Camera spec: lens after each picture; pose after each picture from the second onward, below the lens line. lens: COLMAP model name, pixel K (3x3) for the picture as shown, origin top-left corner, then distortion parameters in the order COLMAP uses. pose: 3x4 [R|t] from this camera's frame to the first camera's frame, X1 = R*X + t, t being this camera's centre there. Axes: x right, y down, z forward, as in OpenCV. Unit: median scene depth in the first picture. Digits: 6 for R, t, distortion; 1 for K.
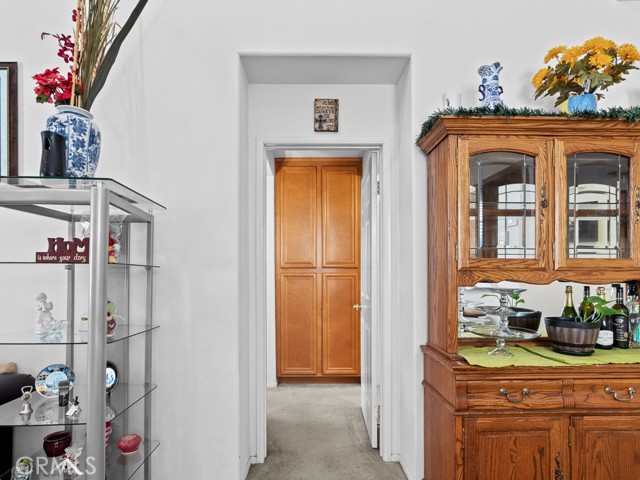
lens RADIAL K [[348.9, 0, 321.0], [0, 348.9, 265.4], [0, 0, 1]] dist [-0.005029, -0.000339]
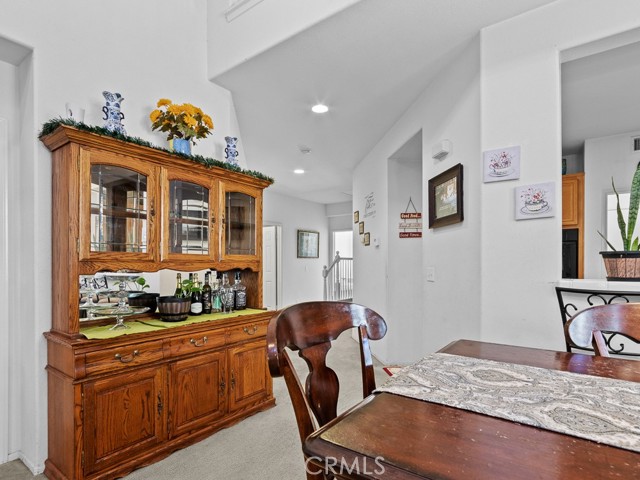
lens RADIAL K [[348.9, 0, 321.0], [0, 348.9, 265.4], [0, 0, 1]] dist [-0.005029, -0.000339]
pose [[0.623041, -0.000087, 0.782189, -0.012998], [-0.021201, 0.999631, 0.016998, -0.008600], [-0.781902, -0.027174, 0.622809, -0.361518]]
